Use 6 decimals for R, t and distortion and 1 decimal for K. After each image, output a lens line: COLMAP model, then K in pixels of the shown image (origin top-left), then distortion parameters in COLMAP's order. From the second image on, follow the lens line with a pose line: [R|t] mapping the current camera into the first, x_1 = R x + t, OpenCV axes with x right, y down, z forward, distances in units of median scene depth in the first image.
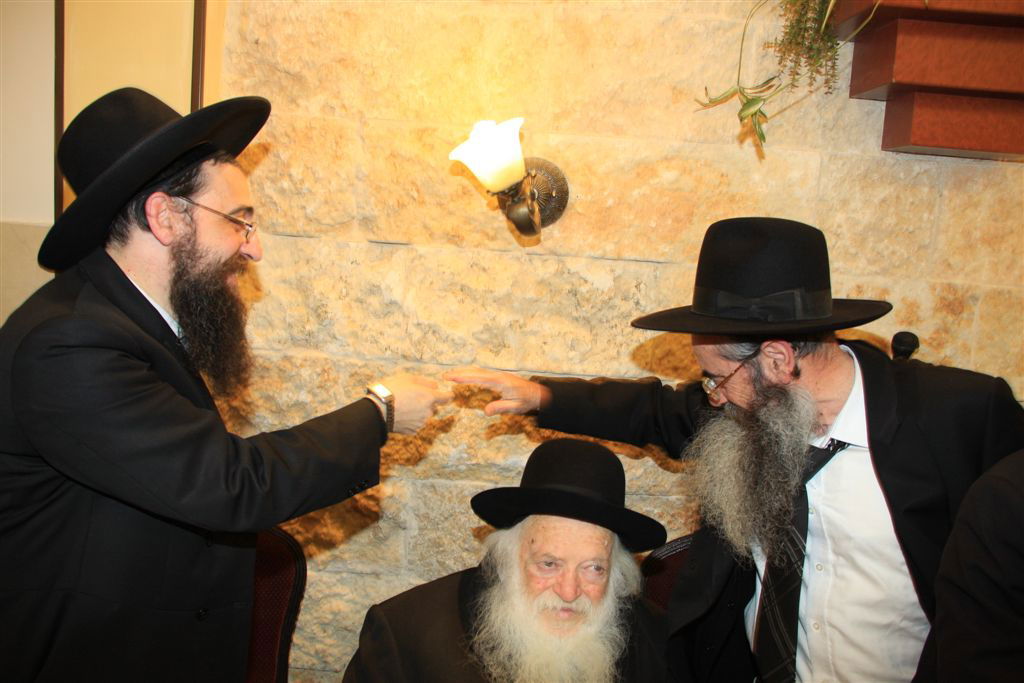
lens RADIAL K [[828.5, 0, 510.6], [0, 828.5, 335.2], [0, 0, 1]] dist [-0.164890, 0.125504]
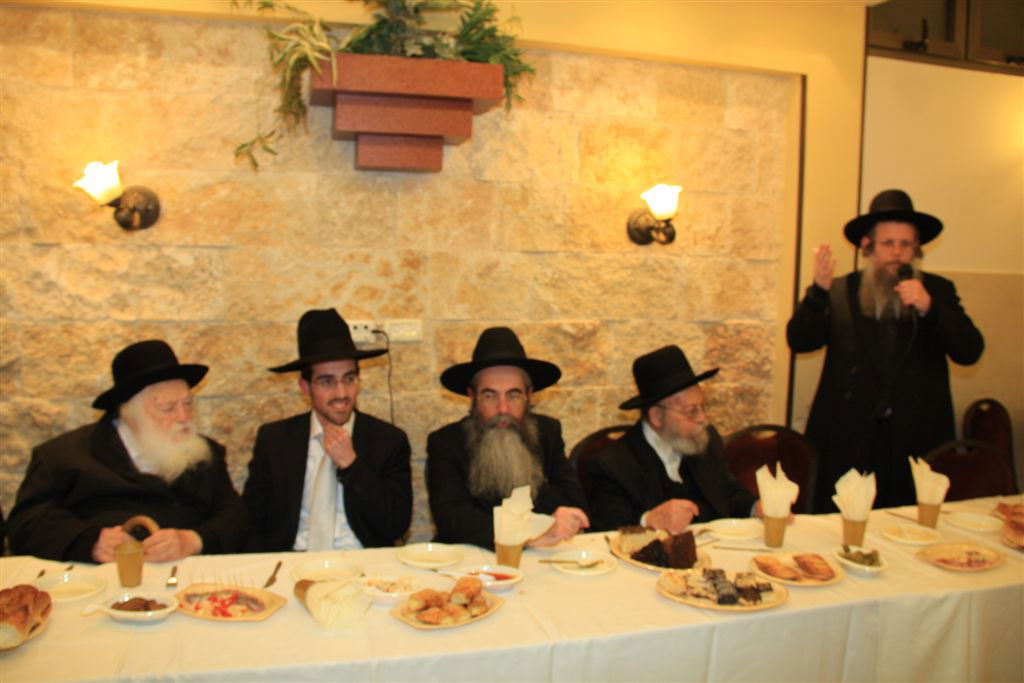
lens RADIAL K [[848.5, 0, 503.8], [0, 848.5, 349.6], [0, 0, 1]] dist [-0.176943, 0.120504]
pose [[0.953635, -0.074333, 0.291641, 0.215375], [0.087750, 0.995590, -0.033179, 0.211632], [-0.287888, 0.057232, 0.955952, -0.692024]]
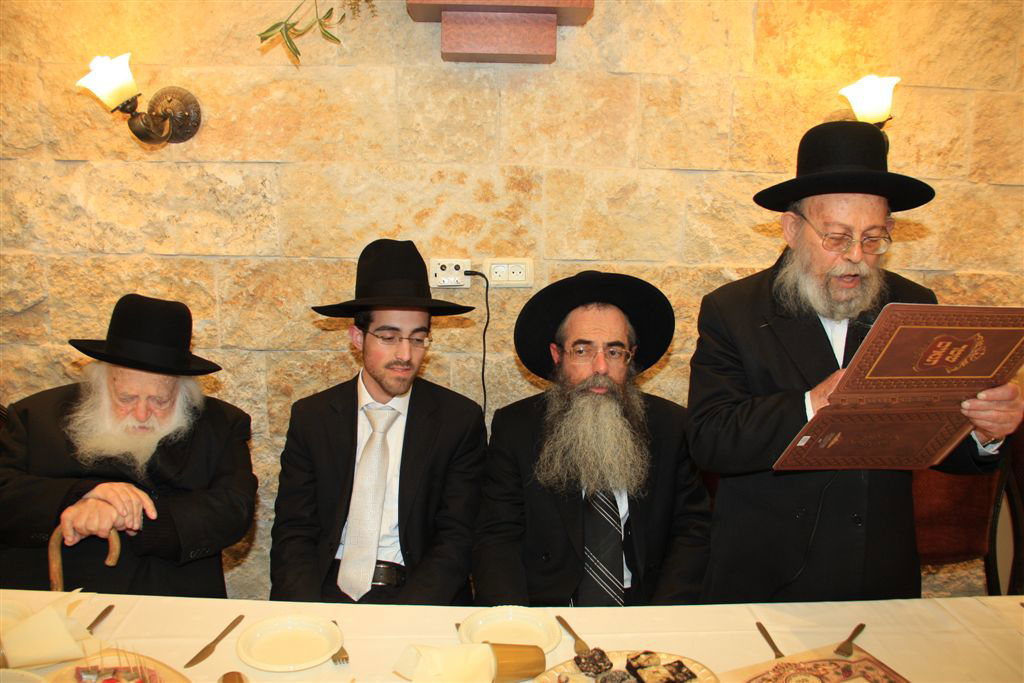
lens RADIAL K [[828.5, 0, 510.6], [0, 828.5, 335.2], [0, 0, 1]] dist [-0.164890, 0.125504]
pose [[0.997340, -0.051931, 0.051154, 0.458691], [0.050828, 0.998451, 0.022634, 0.166157], [-0.052250, -0.019973, 0.998434, -0.277407]]
